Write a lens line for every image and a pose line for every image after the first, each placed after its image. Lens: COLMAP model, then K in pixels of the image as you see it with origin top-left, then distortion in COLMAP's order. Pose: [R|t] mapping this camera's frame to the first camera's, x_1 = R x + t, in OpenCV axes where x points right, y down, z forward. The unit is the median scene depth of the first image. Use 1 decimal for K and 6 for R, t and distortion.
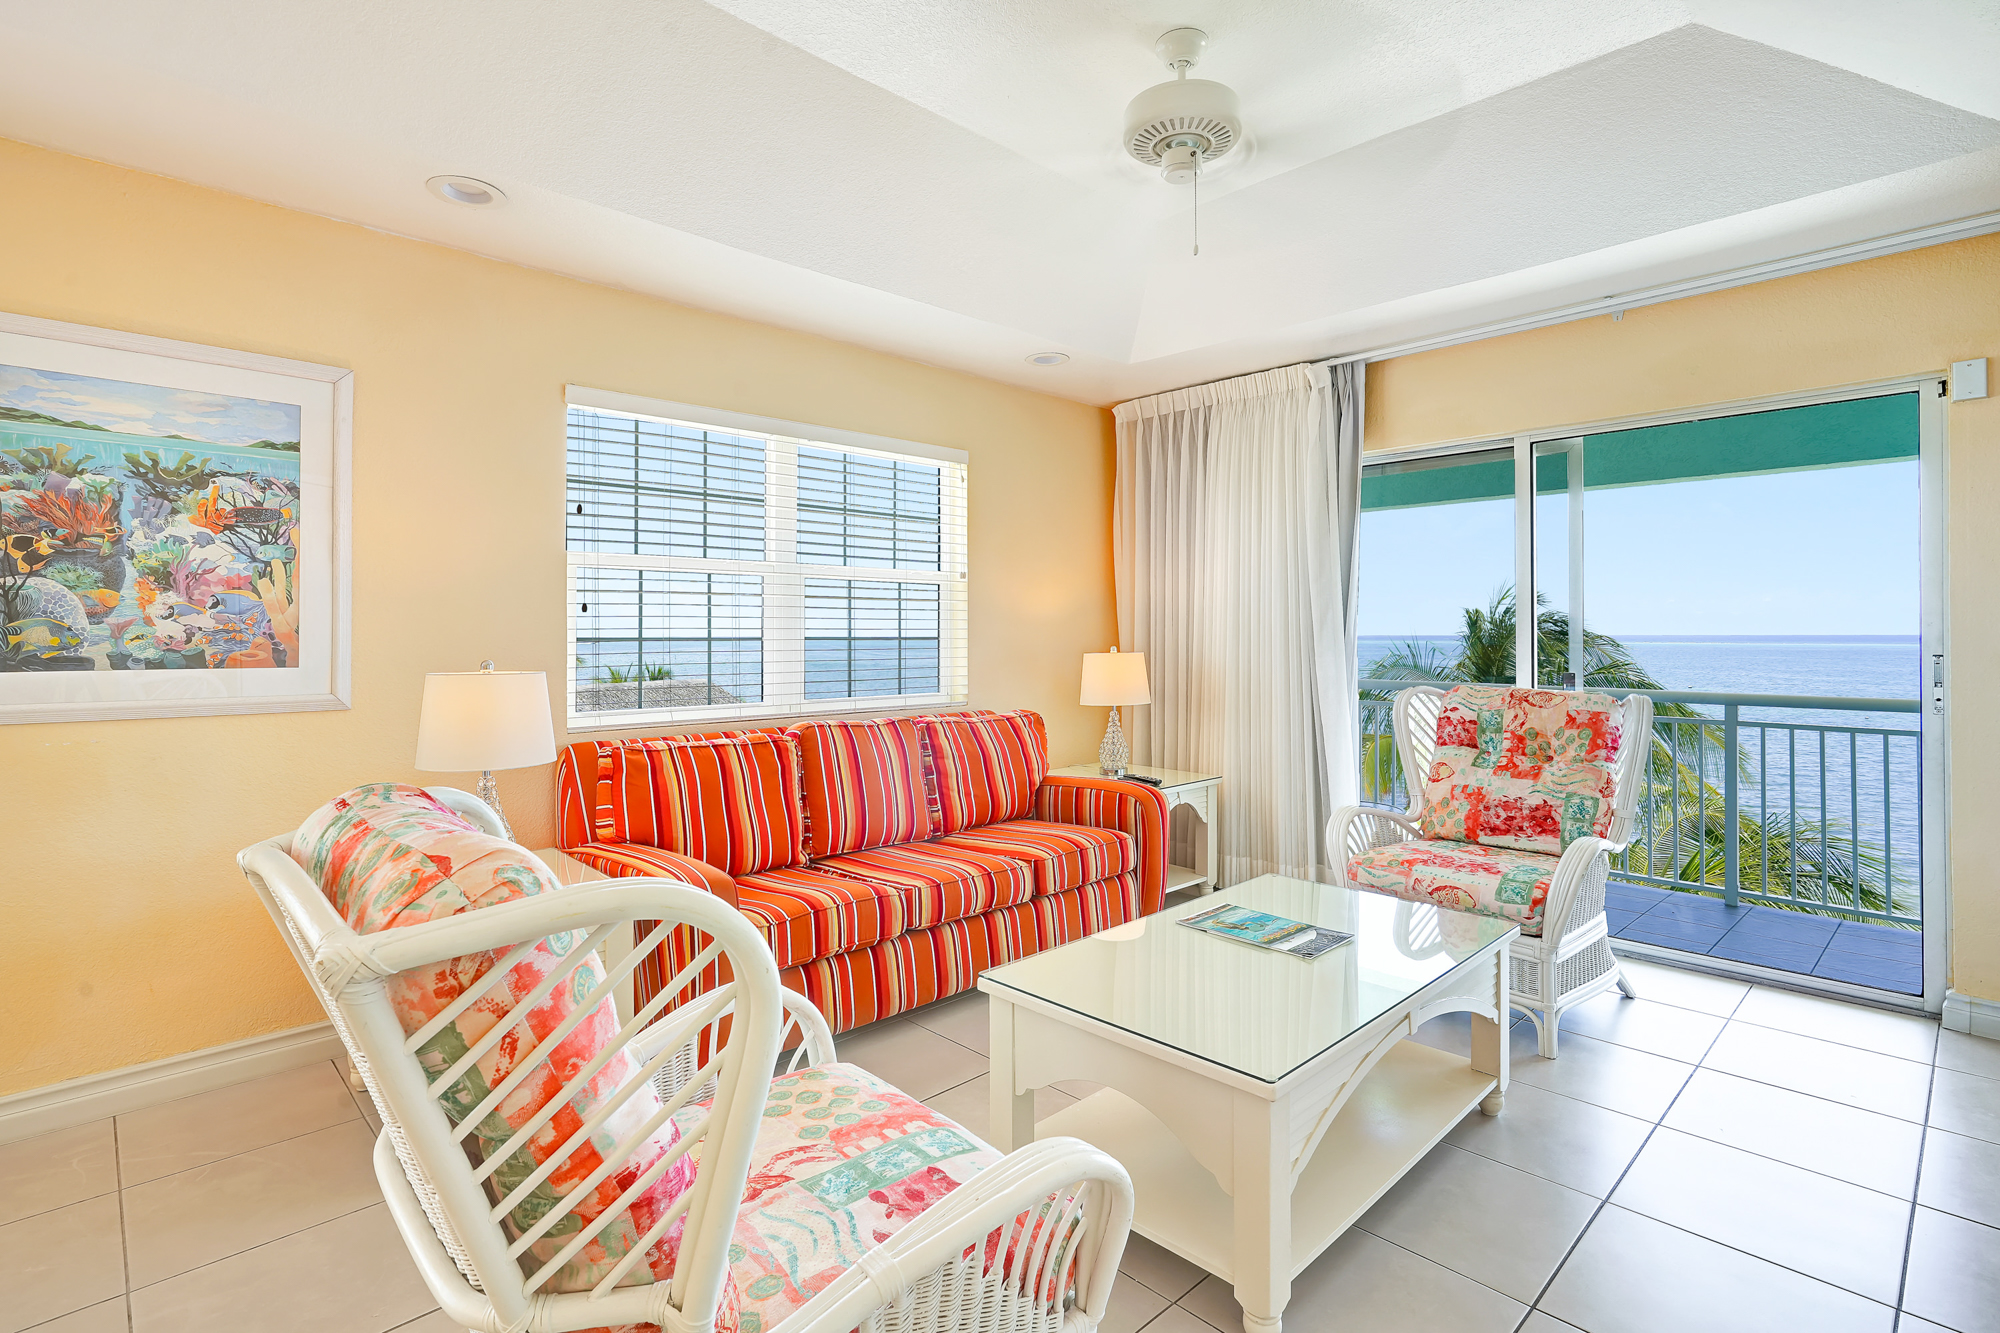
lens RADIAL K [[951.7, 0, 993.8], [0, 951.7, 652.2], [0, 0, 1]] dist [-0.017122, 0.005940]
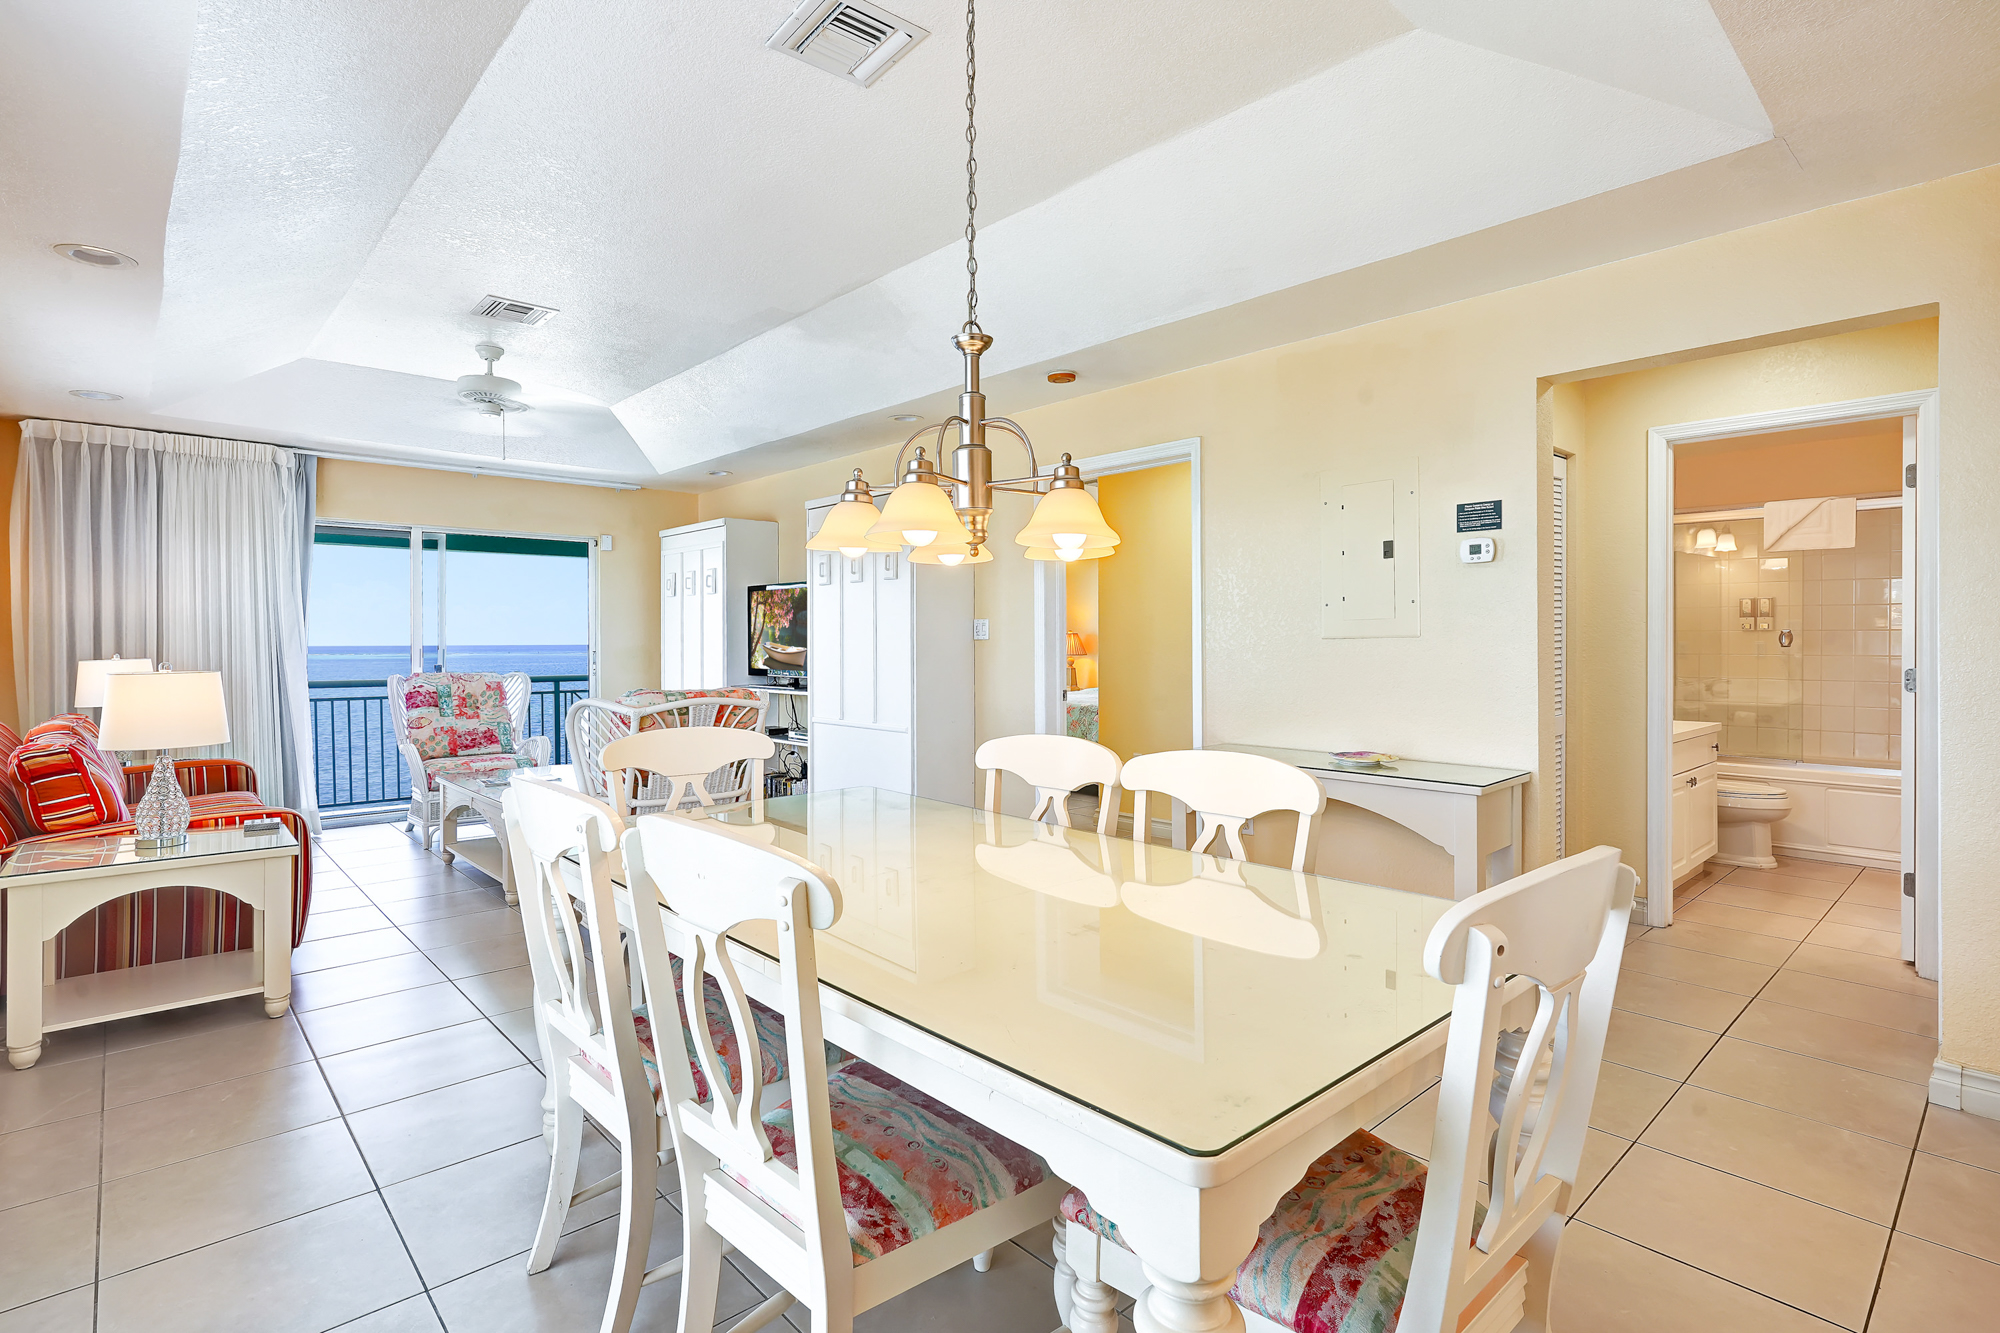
lens RADIAL K [[951.7, 0, 1003.1], [0, 951.7, 673.2], [0, 0, 1]] dist [-0.017122, 0.005940]
pose [[0.033771, -0.028328, 0.999028, -1.275214], [0.015649, 0.999491, 0.027812, 0.005197], [-0.999307, 0.014694, 0.034198, -0.129438]]
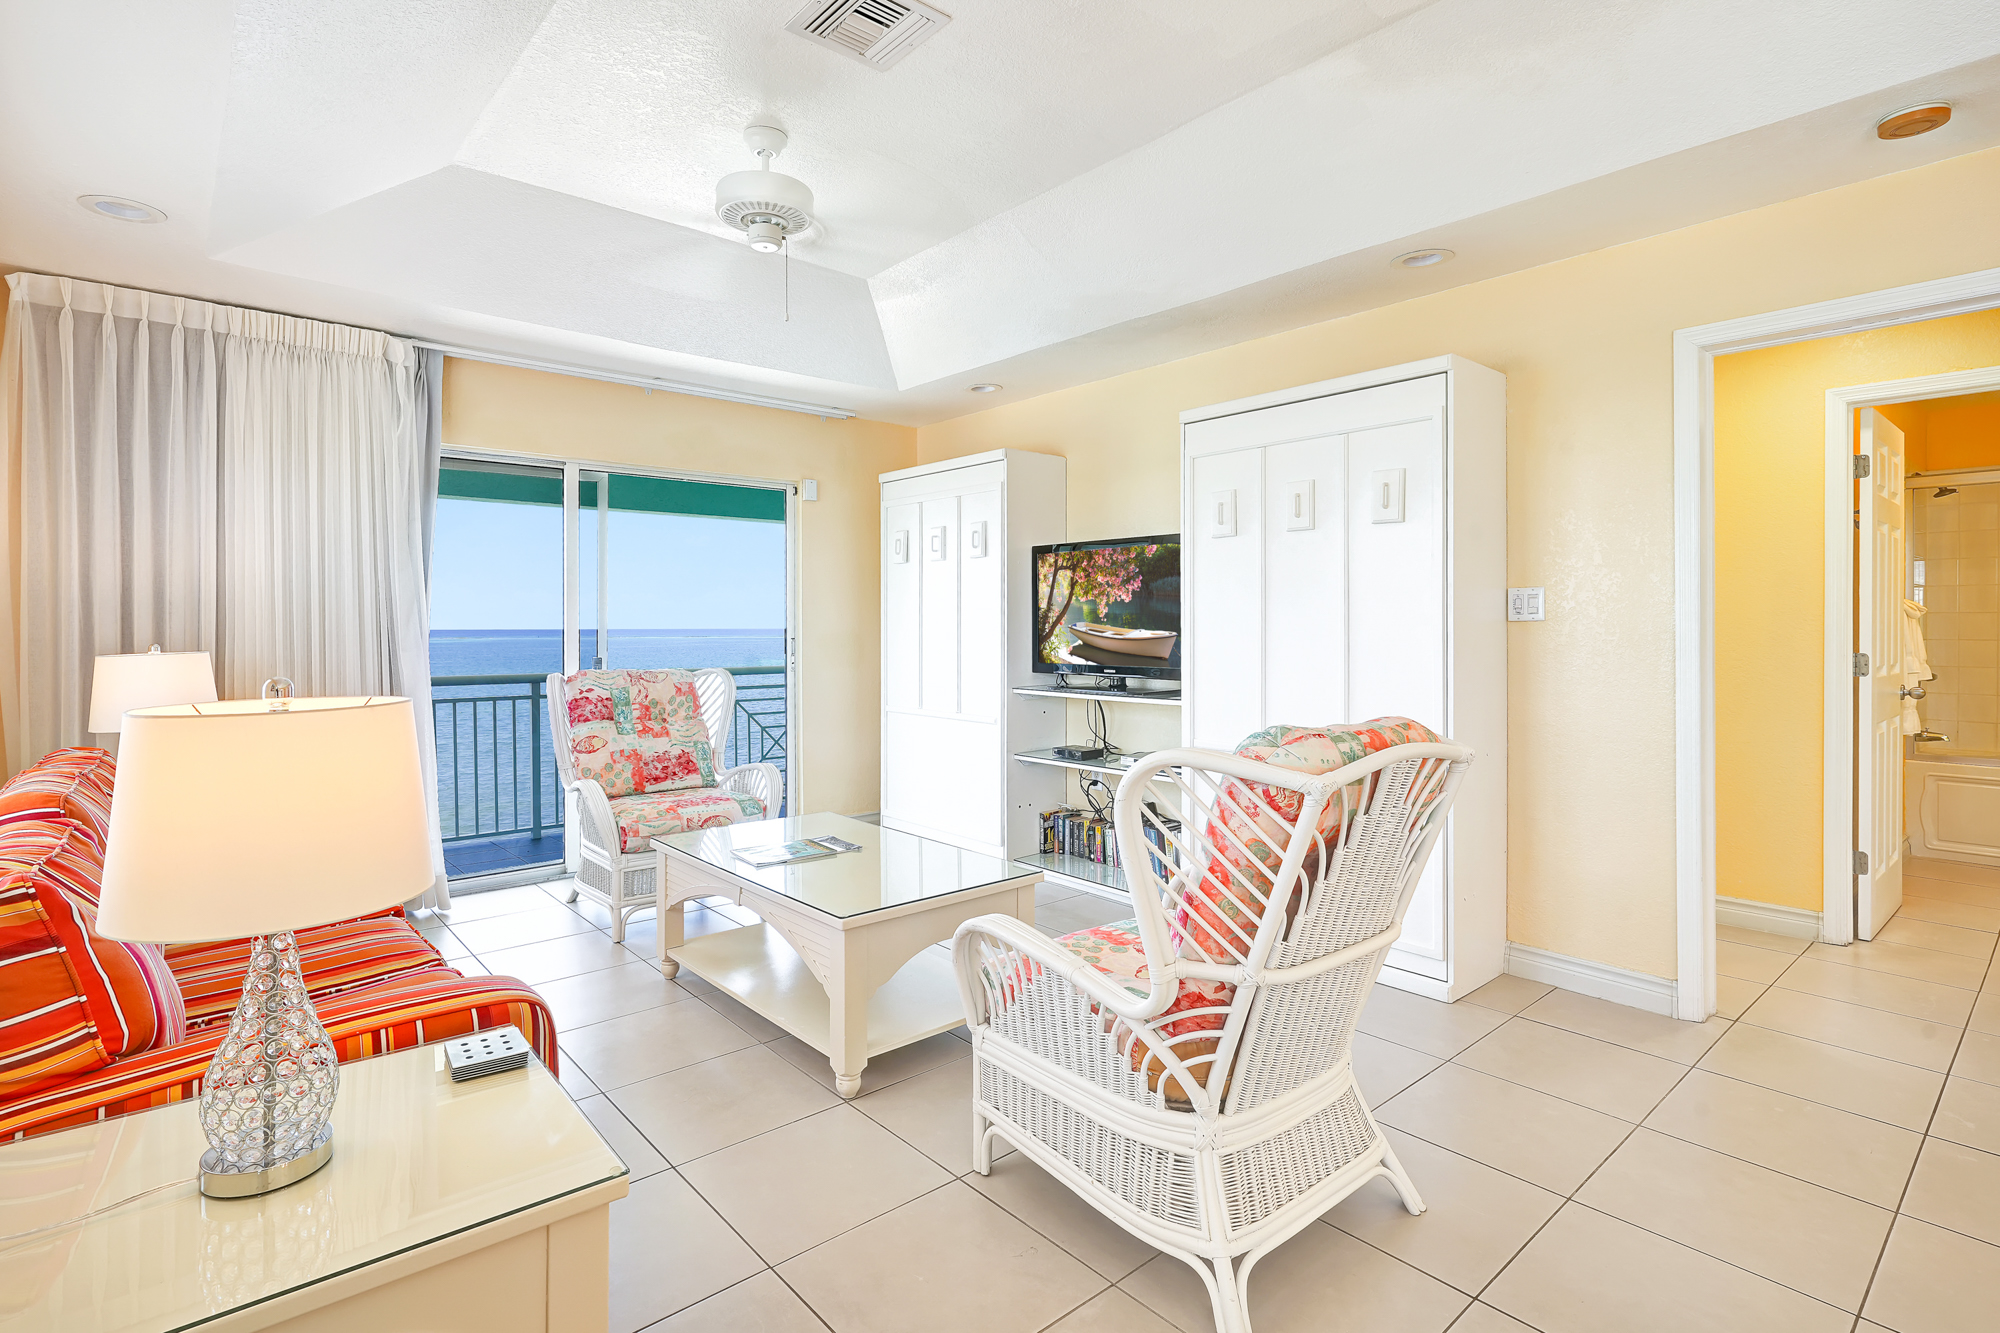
lens RADIAL K [[951.7, 0, 992.9], [0, 951.7, 651.1], [0, 0, 1]] dist [-0.017122, 0.005940]
pose [[0.064283, -0.022491, 0.997678, -0.700676], [0.018892, 0.999594, 0.021317, -0.004492], [-0.997753, 0.017478, 0.064682, 0.445436]]
